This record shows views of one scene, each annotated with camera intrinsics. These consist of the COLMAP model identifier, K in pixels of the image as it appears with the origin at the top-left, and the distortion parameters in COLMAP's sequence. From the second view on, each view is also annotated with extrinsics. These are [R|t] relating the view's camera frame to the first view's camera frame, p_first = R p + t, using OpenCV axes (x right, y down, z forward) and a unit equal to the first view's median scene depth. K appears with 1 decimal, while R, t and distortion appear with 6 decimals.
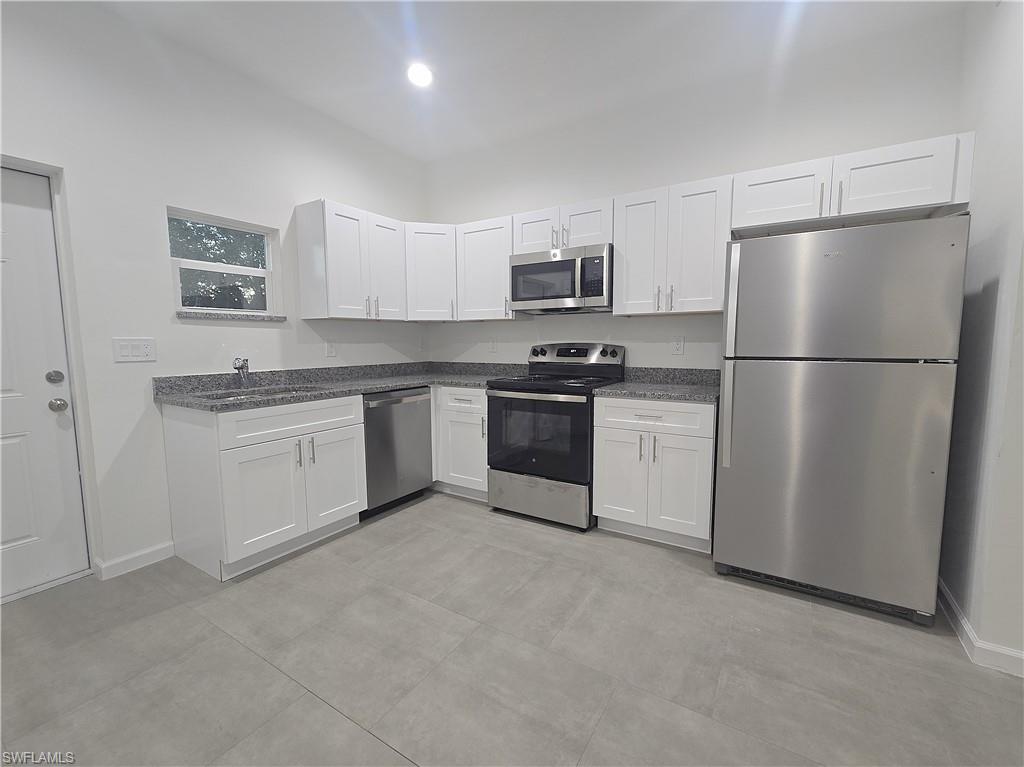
lens RADIAL K [[438.0, 0, 517.9], [0, 438.0, 382.3], [0, 0, 1]] dist [0.001350, 0.000094]
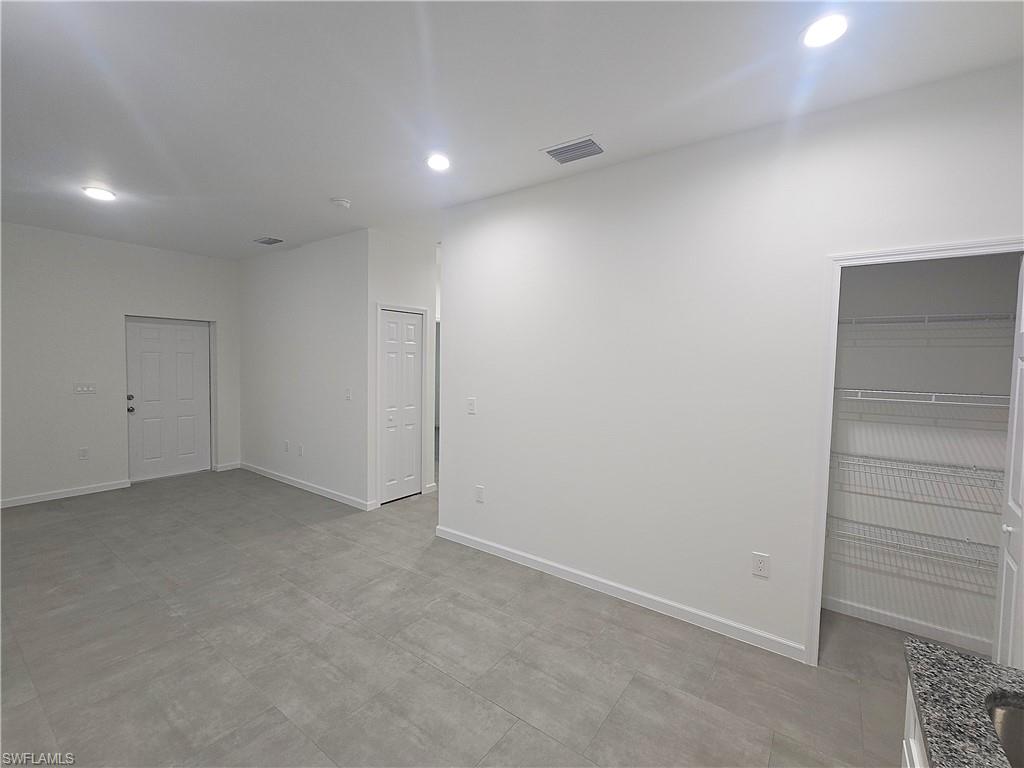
lens RADIAL K [[447.0, 0, 518.5], [0, 447.0, 384.2], [0, 0, 1]] dist [-0.001163, 0.000190]
pose [[-0.997400, -0.018100, 0.069751, -0.217283], [-0.007436, 0.988626, 0.150212, -0.243429], [-0.071677, 0.149303, -0.986190, 1.161160]]
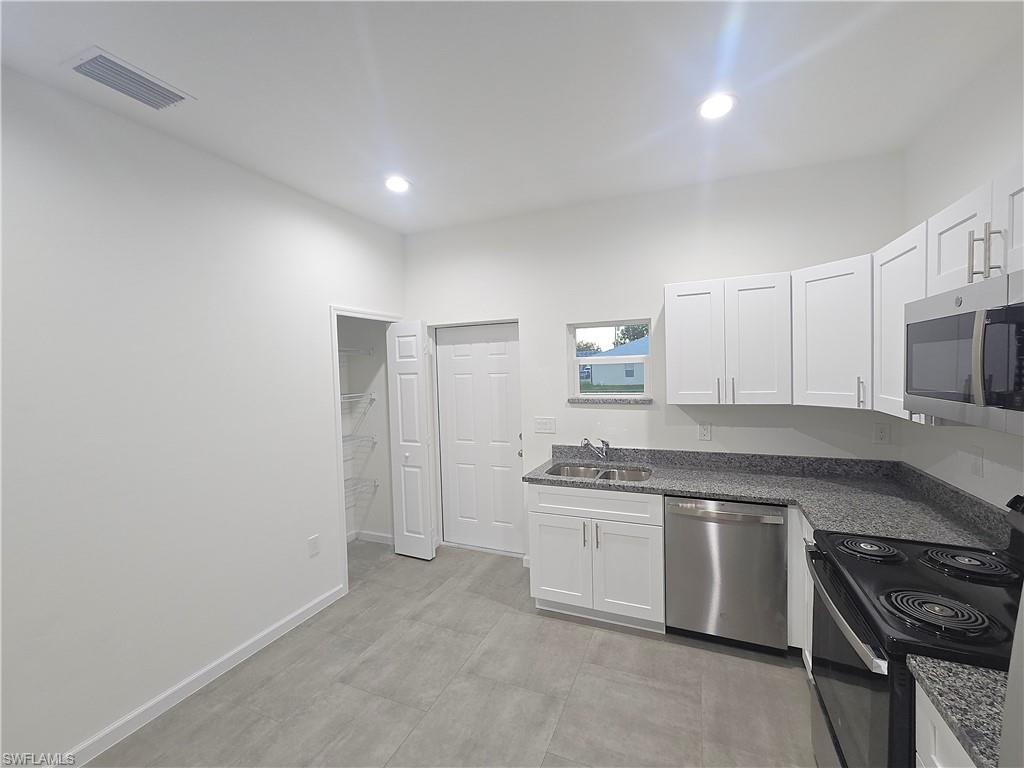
lens RADIAL K [[432.2, 0, 517.0], [0, 432.2, 384.7], [0, 0, 1]] dist [0.000952, 0.000358]
pose [[0.153691, 0.039429, -0.987332, 0.495872], [-0.068593, 0.997219, 0.029146, -0.215346], [0.985735, 0.063244, 0.155968, 0.578961]]
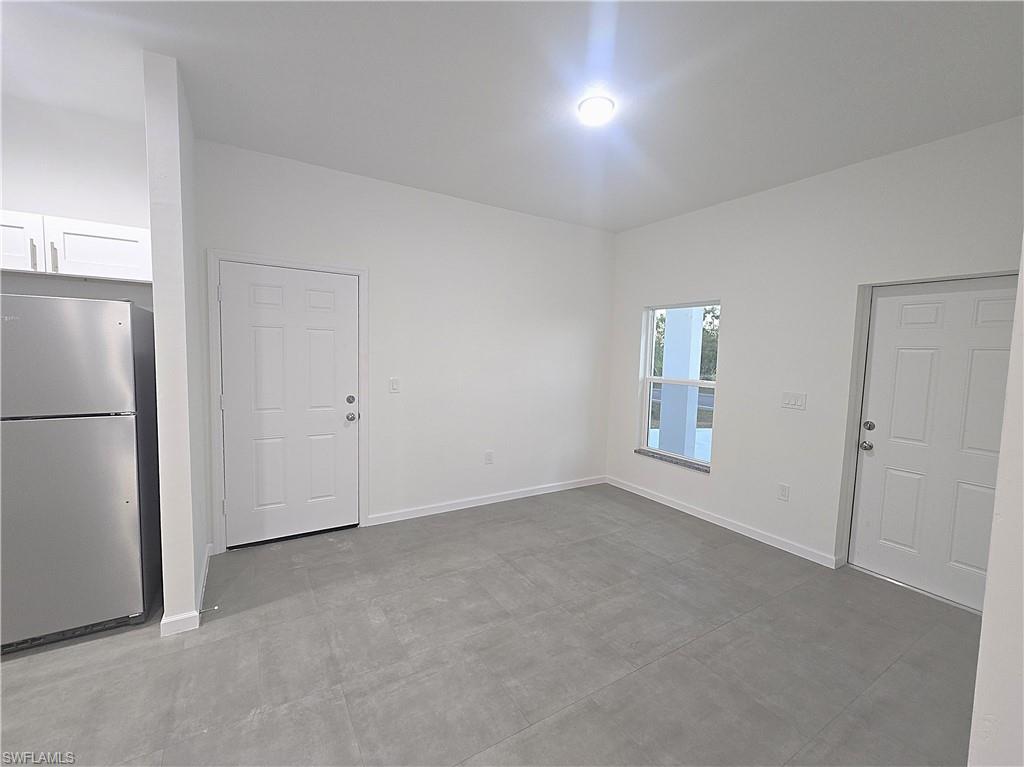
lens RADIAL K [[432.2, 0, 517.0], [0, 432.2, 384.2], [0, 0, 1]] dist [0.000952, 0.000358]
pose [[0.441546, -0.051541, 0.895757, 0.230185], [0.059015, 0.997855, 0.028326, -0.066478], [-0.895295, 0.040356, 0.443641, -0.368973]]
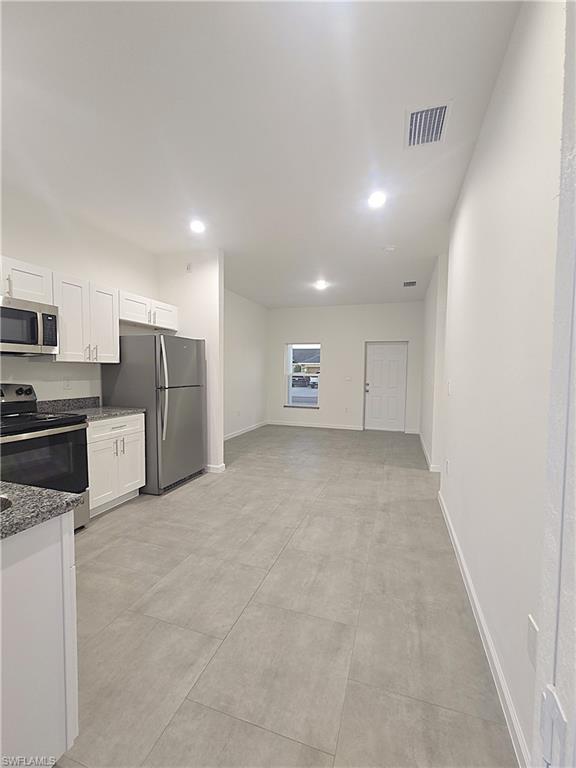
lens RADIAL K [[331.2, 0, 287.3], [0, 331.2, 388.8], [0, 0, 1]] dist [-0.000841, -0.000295]
pose [[-0.224153, -0.050607, 0.973239, -0.967900], [0.083583, 0.993973, 0.070935, -0.093092], [-0.970963, 0.097247, -0.218572, 0.611701]]
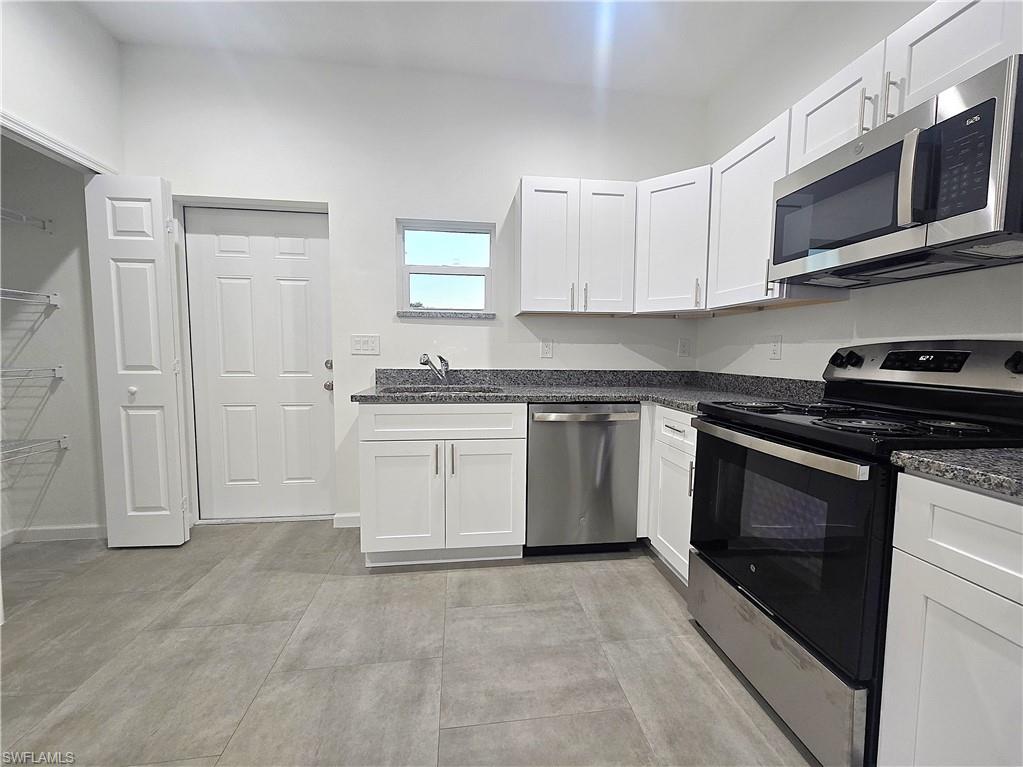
lens RADIAL K [[423.3, 0, 516.1], [0, 423.3, 383.1], [0, 0, 1]] dist [0.000863, 0.000695]
pose [[0.635541, 0.069139, -0.768965, 0.243716], [-0.086373, 0.996097, 0.018175, -0.022469], [0.767221, 0.054867, 0.639032, 0.507583]]
